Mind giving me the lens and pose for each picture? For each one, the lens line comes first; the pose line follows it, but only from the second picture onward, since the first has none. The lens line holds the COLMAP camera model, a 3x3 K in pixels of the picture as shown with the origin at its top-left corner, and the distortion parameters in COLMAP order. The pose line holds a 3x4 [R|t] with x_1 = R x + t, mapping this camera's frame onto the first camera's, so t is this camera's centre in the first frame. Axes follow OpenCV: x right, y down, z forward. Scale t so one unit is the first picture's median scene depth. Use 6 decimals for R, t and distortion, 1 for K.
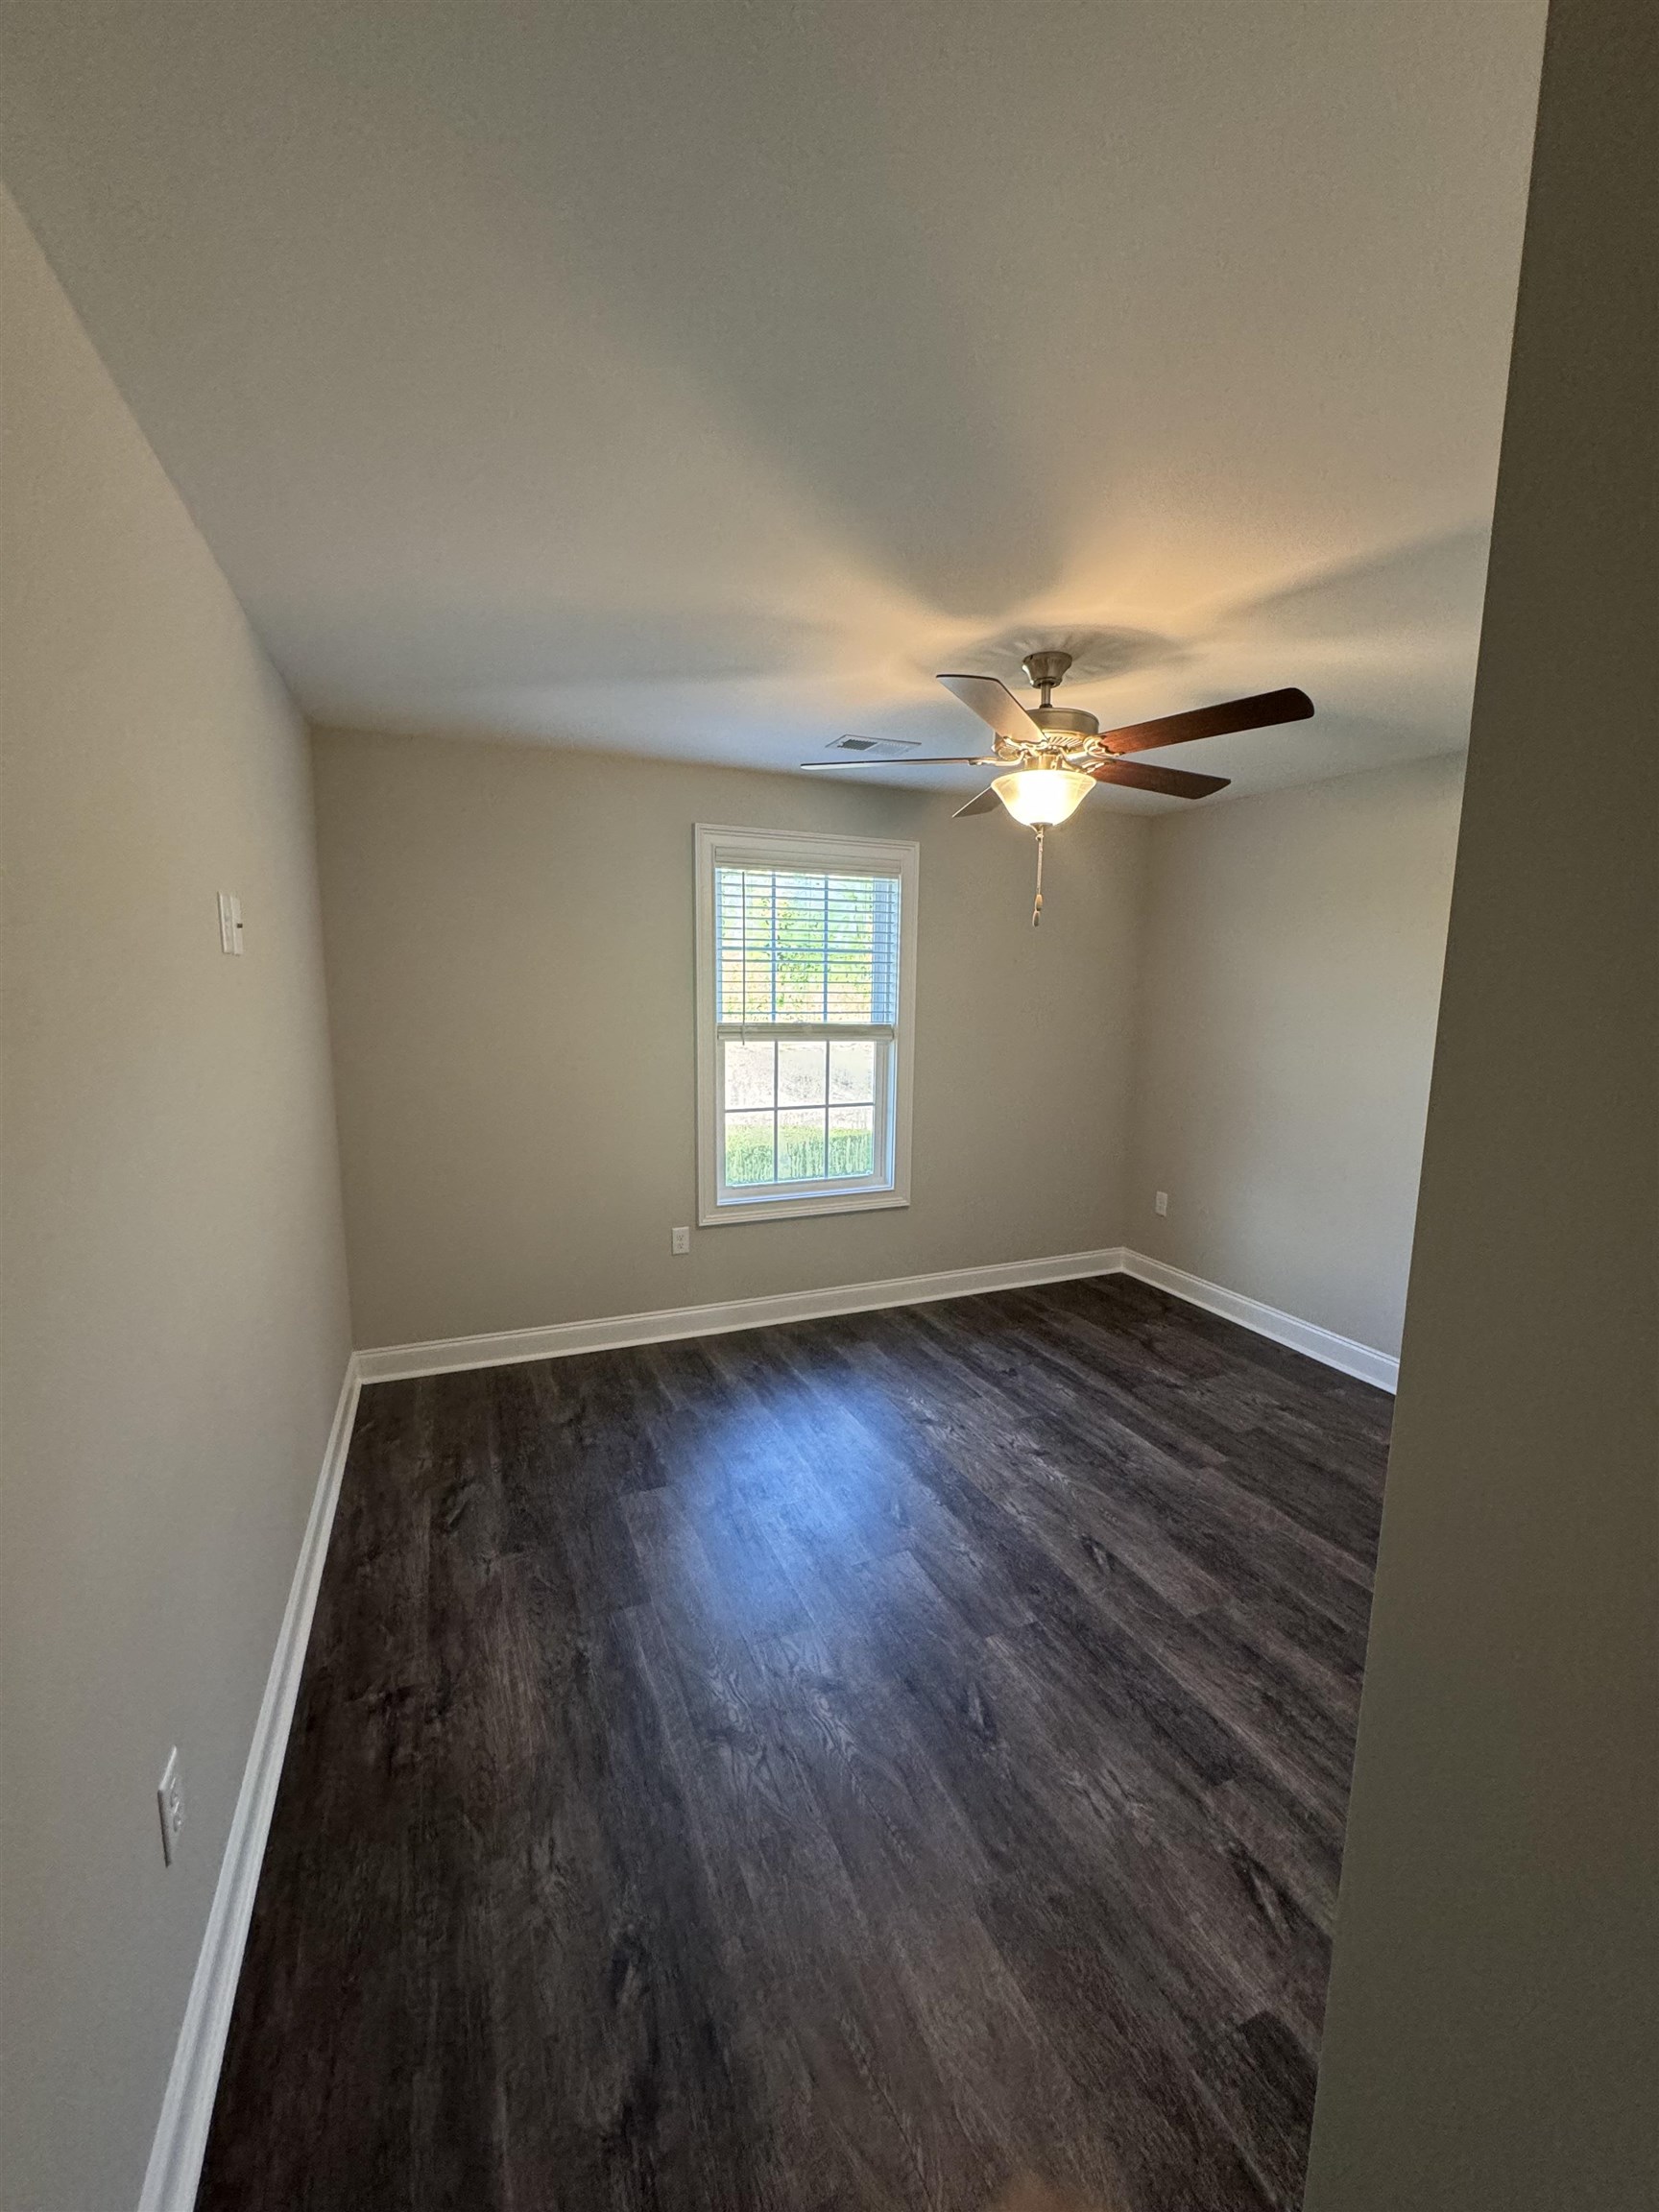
lens RADIAL K [[895.4, 0, 839.2], [0, 895.4, 1103.6], [0, 0, 1]] dist [-0.000988, -0.000171]
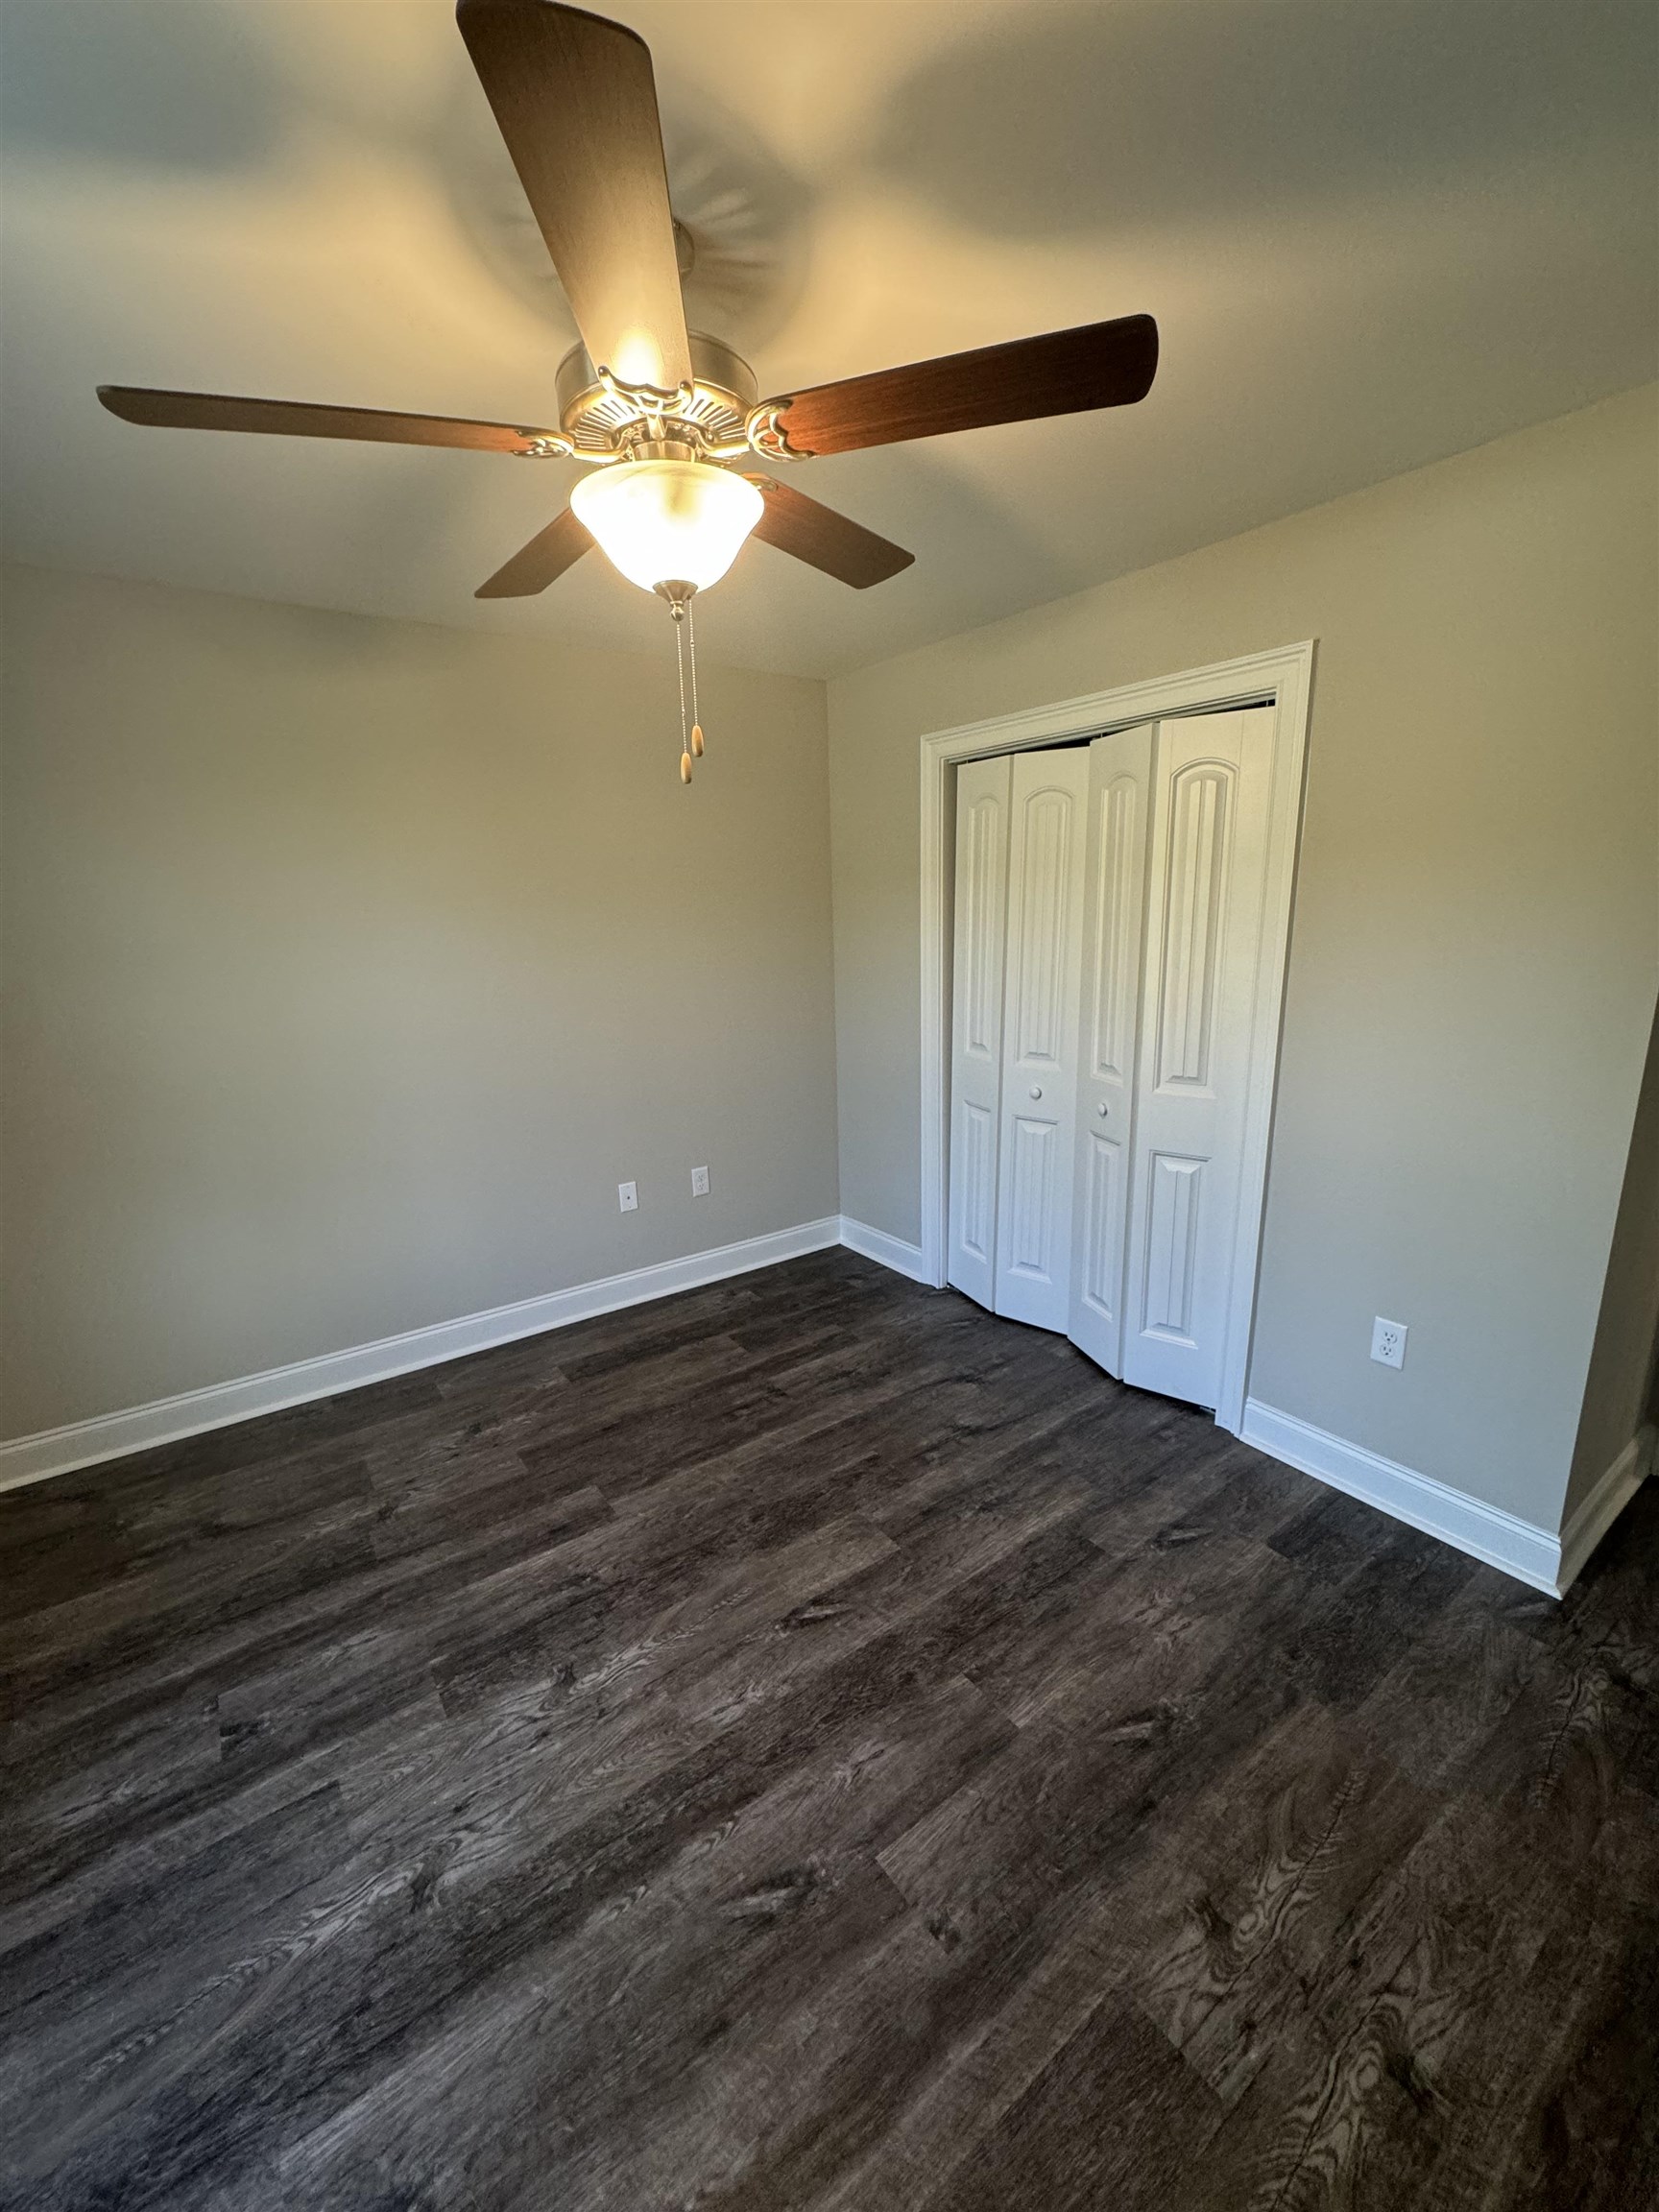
lens RADIAL K [[895.4, 0, 833.0], [0, 895.4, 1106.2], [0, 0, 1]] dist [-0.000988, -0.000171]
pose [[-0.224664, -0.223279, 0.948511, -0.373543], [0.156298, 0.952534, 0.261247, -0.131582], [-0.961819, 0.206944, -0.179102, 1.056961]]
